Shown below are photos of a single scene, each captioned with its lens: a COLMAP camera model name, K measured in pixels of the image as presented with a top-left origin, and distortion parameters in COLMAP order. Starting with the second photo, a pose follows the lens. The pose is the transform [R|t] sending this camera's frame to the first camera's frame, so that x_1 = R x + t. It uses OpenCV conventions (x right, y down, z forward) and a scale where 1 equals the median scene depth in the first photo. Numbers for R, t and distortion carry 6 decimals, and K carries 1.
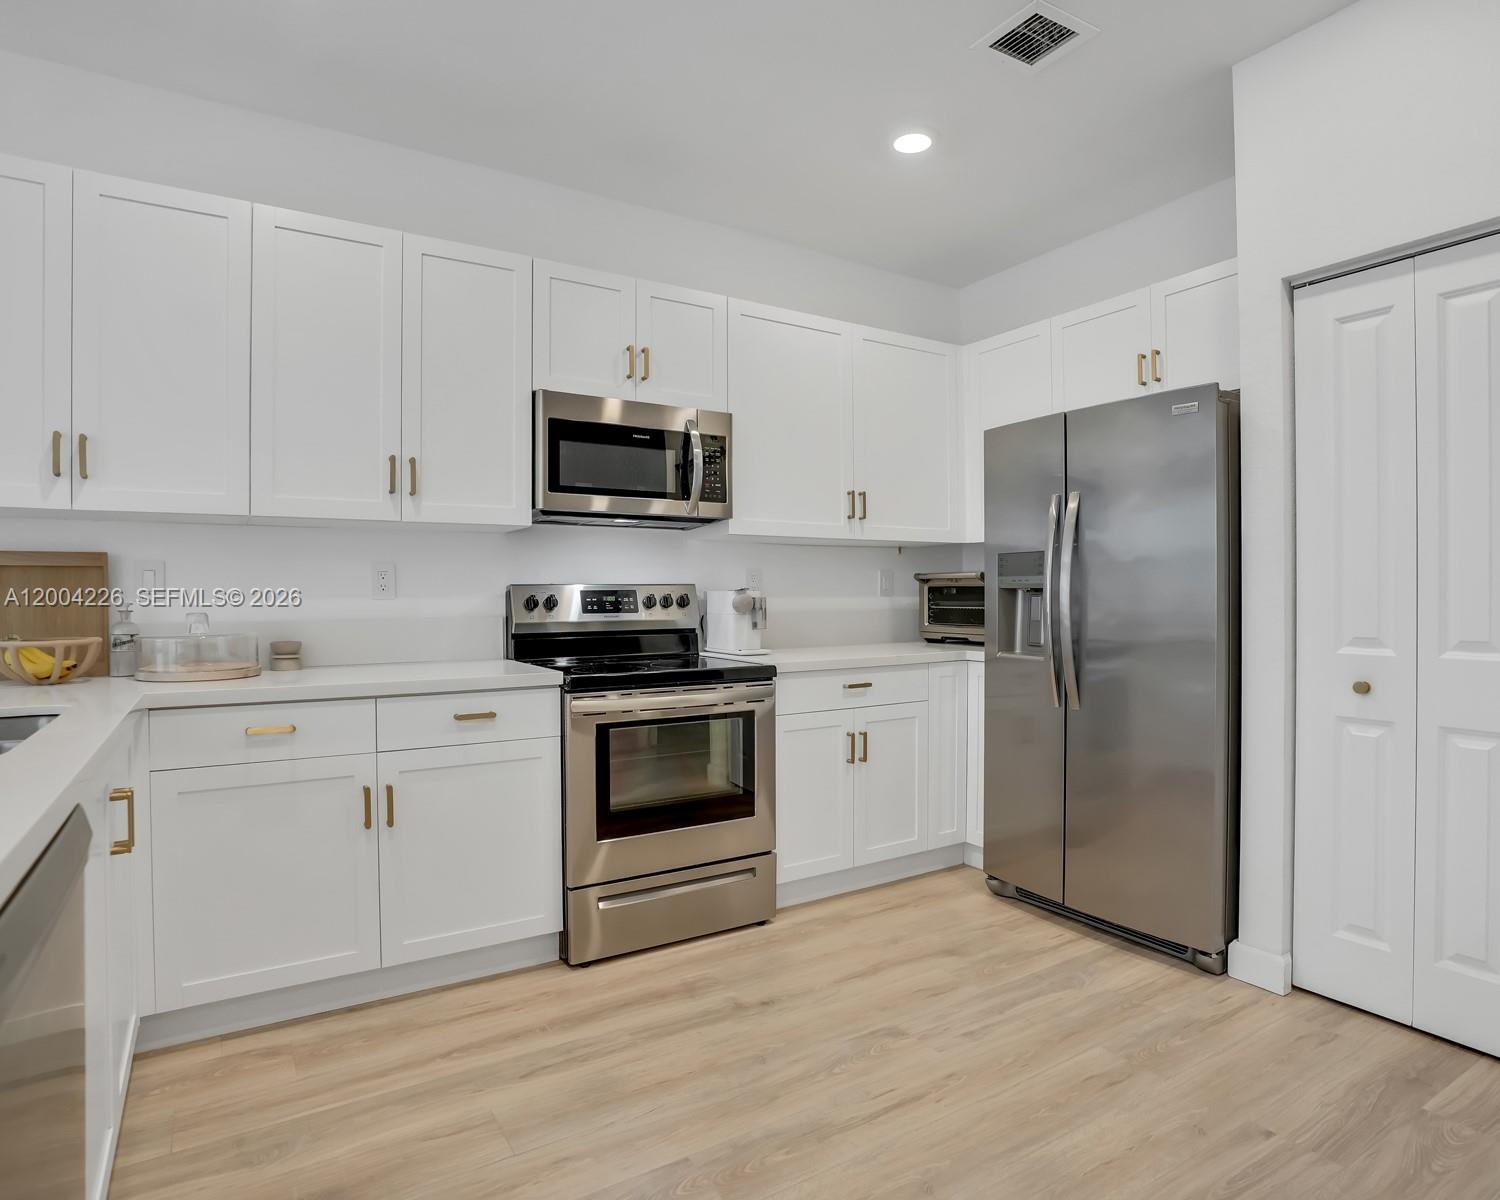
lens RADIAL K [[872.7, 0, 775.6], [0, 872.7, 599.0], [0, 0, 1]] dist [-0.037569, 0.020274]
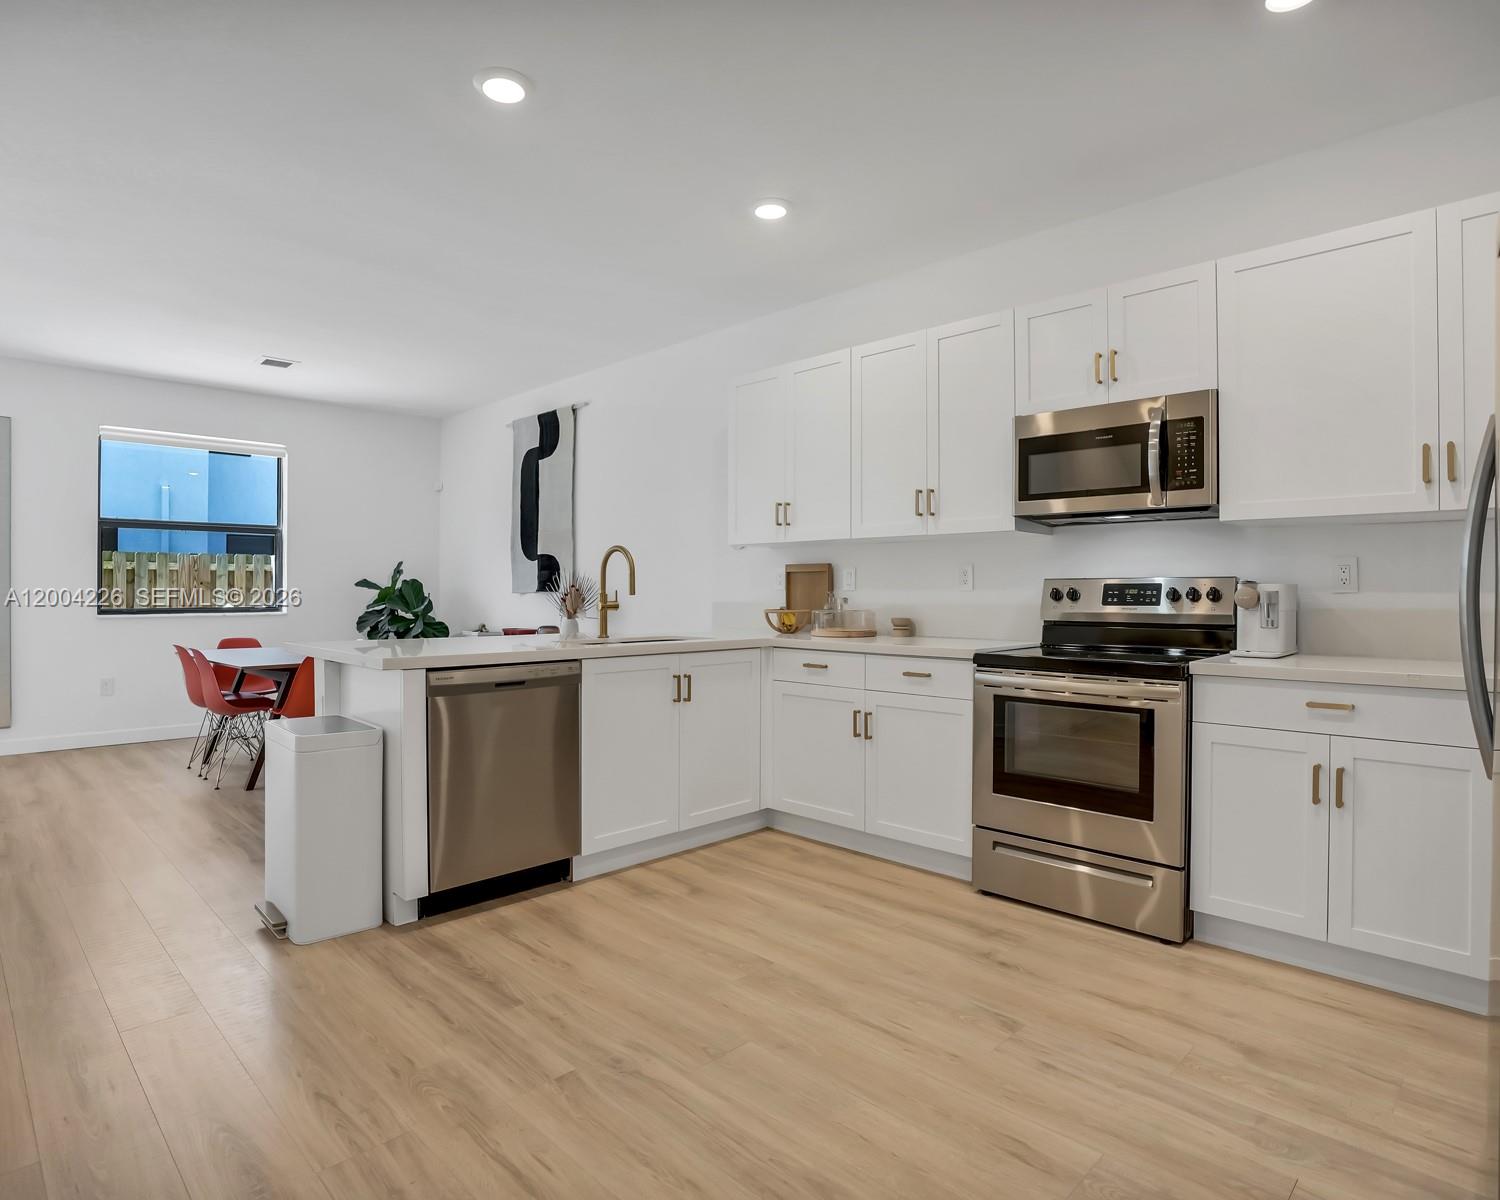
lens RADIAL K [[872.7, 0, 758.9], [0, 872.7, 592.7], [0, 0, 1]] dist [-0.037569, 0.020274]
pose [[0.219278, 0.005375, -0.975648, 0.768666], [-0.011877, 0.999925, 0.002839, 0.003448], [0.975590, 0.010965, 0.219325, 0.365721]]
